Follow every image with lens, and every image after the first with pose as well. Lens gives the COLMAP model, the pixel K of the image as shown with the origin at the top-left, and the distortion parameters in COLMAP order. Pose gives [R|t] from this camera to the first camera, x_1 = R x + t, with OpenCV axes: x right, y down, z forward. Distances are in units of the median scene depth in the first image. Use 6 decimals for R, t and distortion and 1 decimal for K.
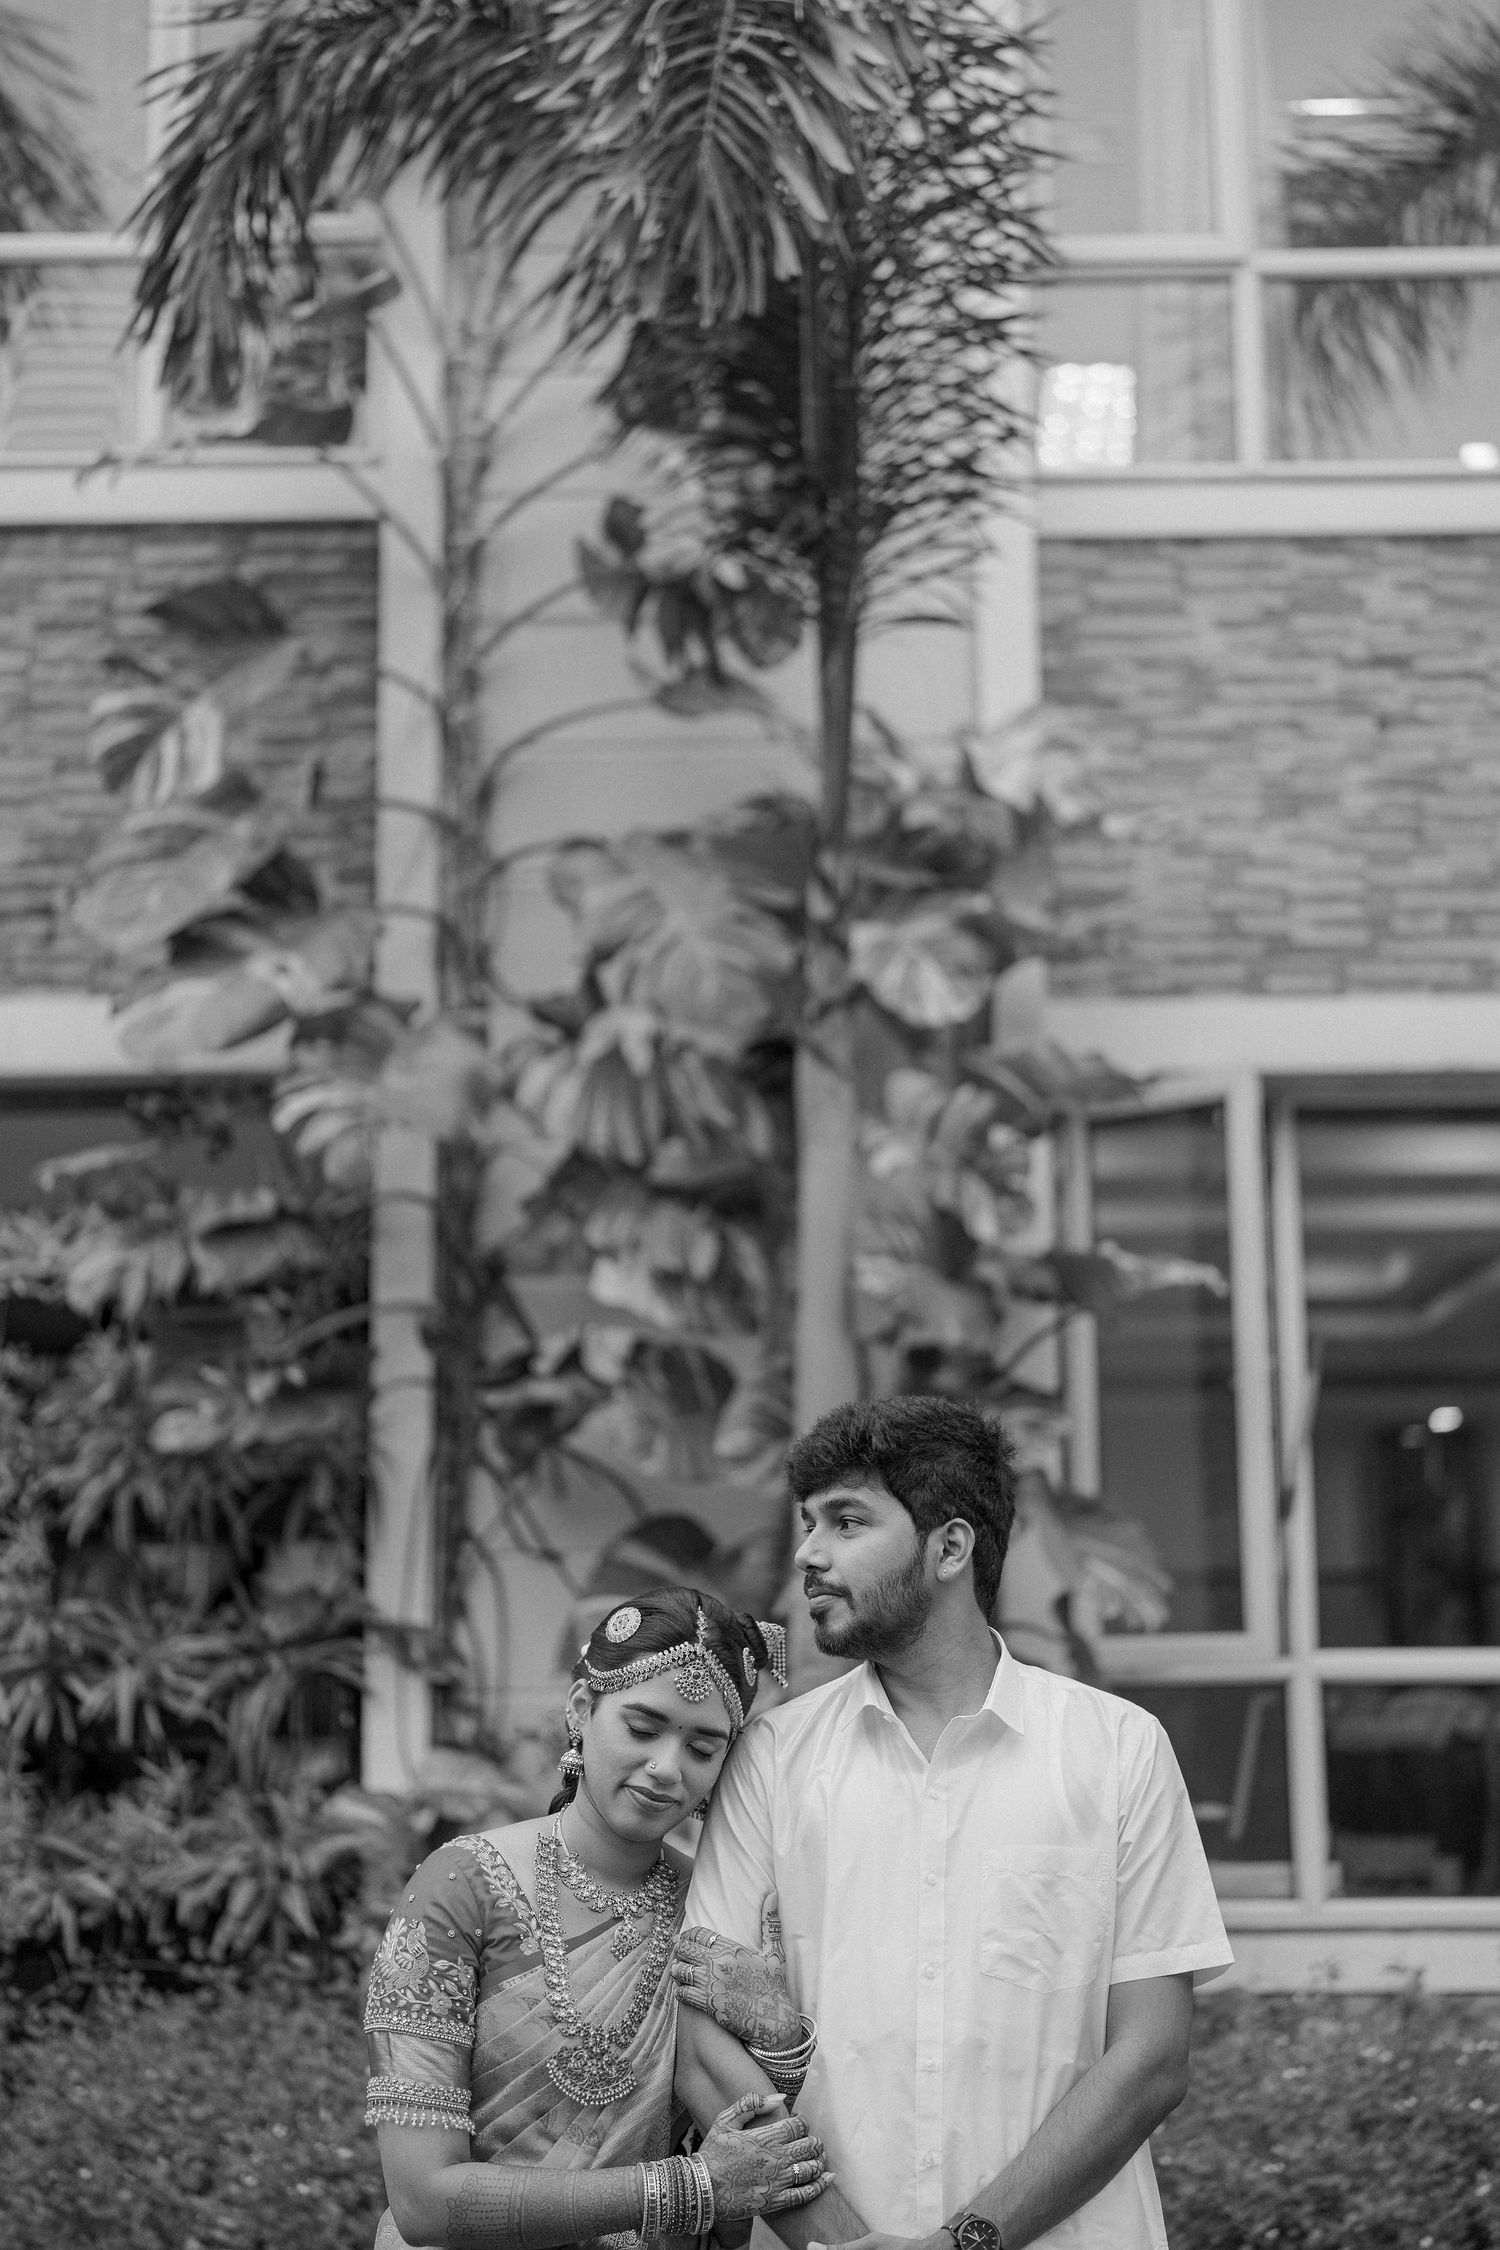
lens RADIAL K [[3029.6, 0, 743.2], [0, 3029.6, 1126.1], [0, 0, 1]] dist [-0.015449, -0.028797]
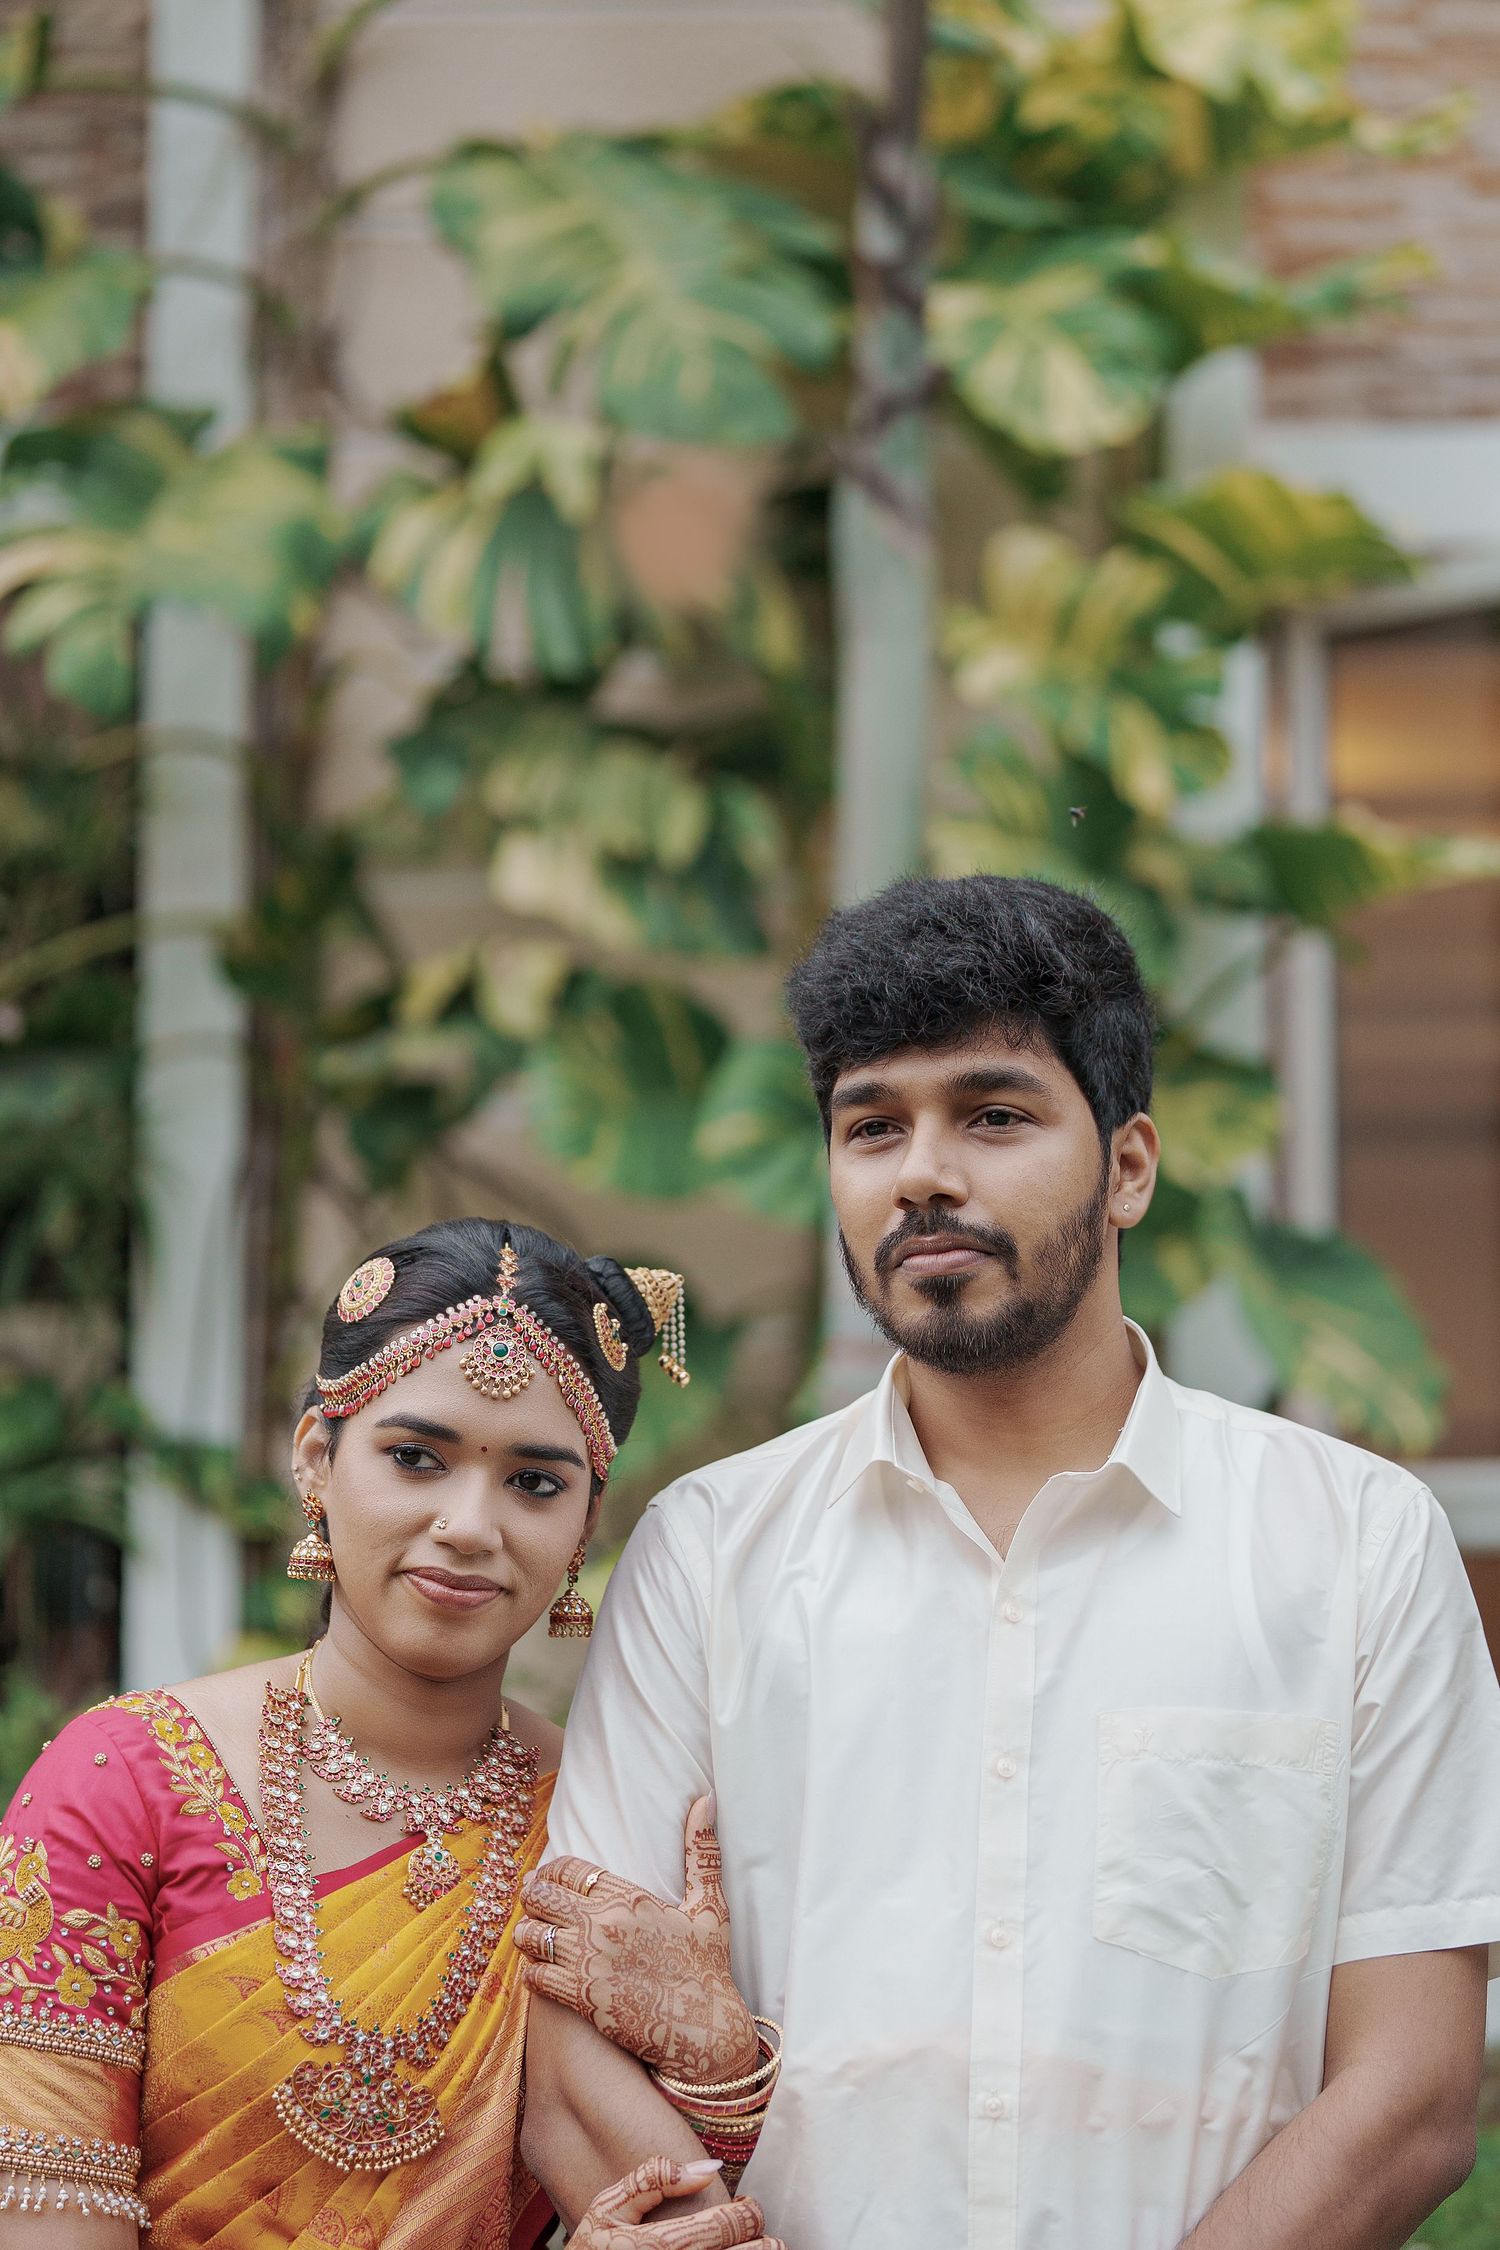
lens RADIAL K [[4530.9, 0, 750.0], [0, 4530.9, 1125.0], [0, 0, 1]] dist [-0.009384, -0.094334]
pose [[0.999897, 0.006681, -0.012687, 0.012171], [-0.005743, 0.997344, 0.072608, 0.035082], [0.013138, -0.072528, 0.997280, 0.094238]]
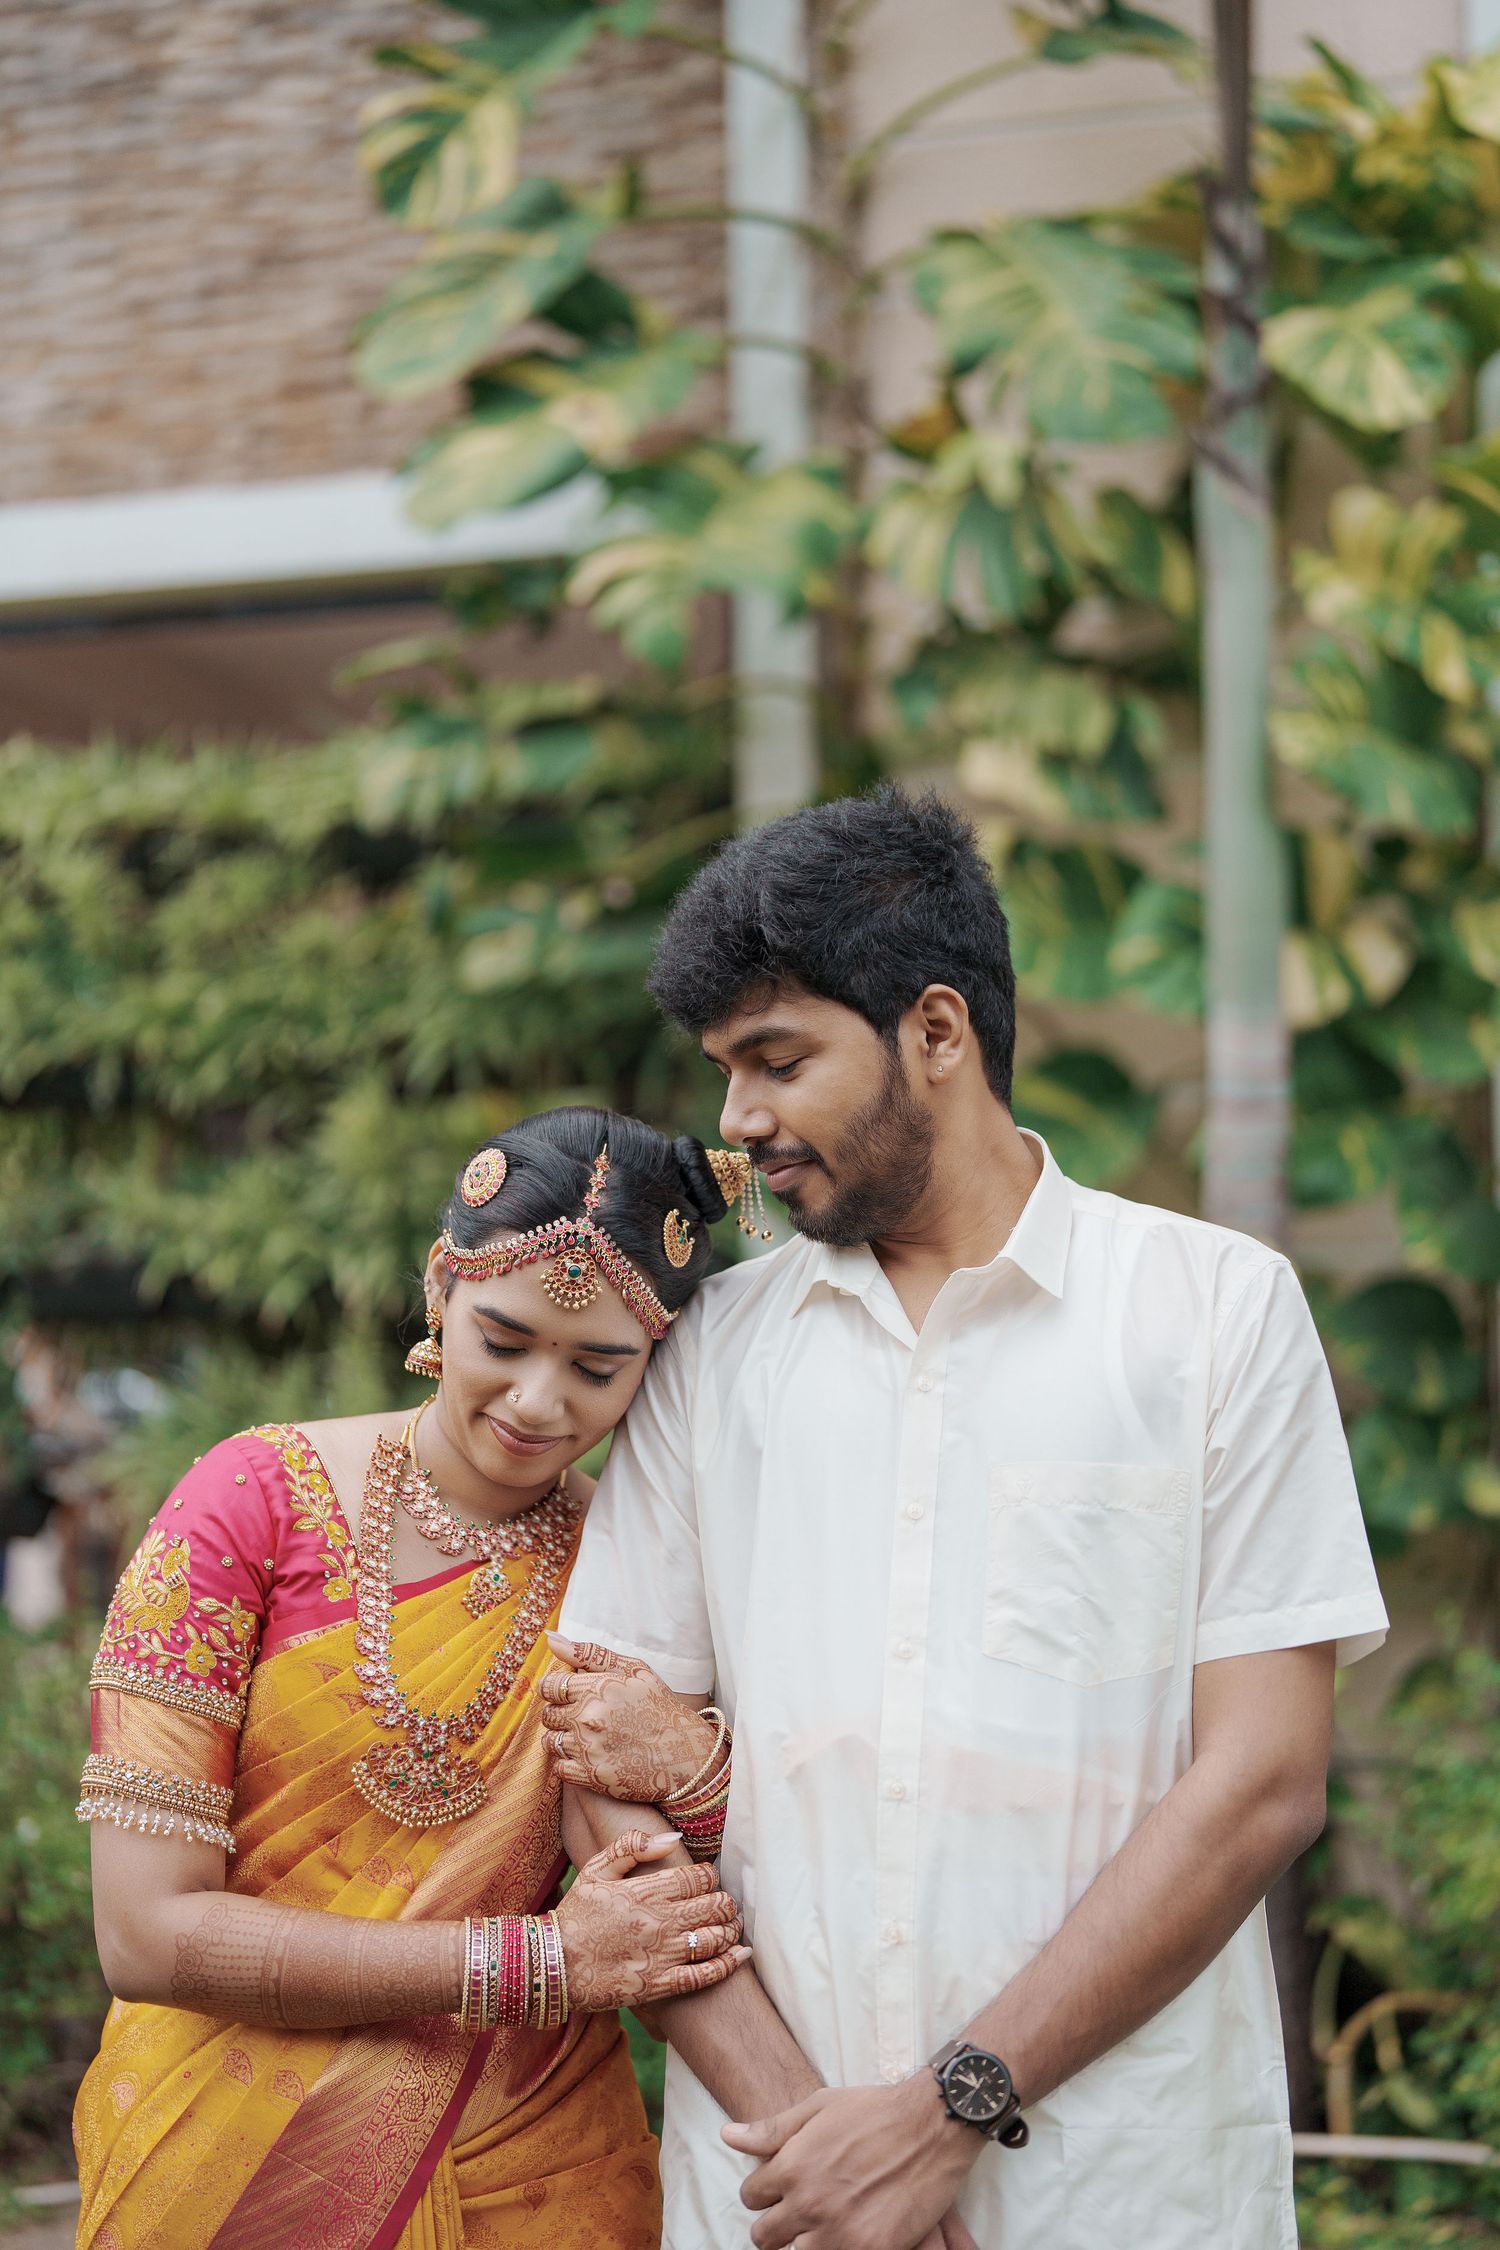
lens RADIAL K [[3029.6, 0, 743.2], [0, 3029.6, 1126.1], [0, 0, 1]] dist [-0.015449, -0.028797]
pose [[0.972106, -0.015935, -0.234000, 0.081400], [0.047646, 0.990303, 0.130498, 0.036641], [0.229651, -0.138007, 0.963439, 0.170682]]
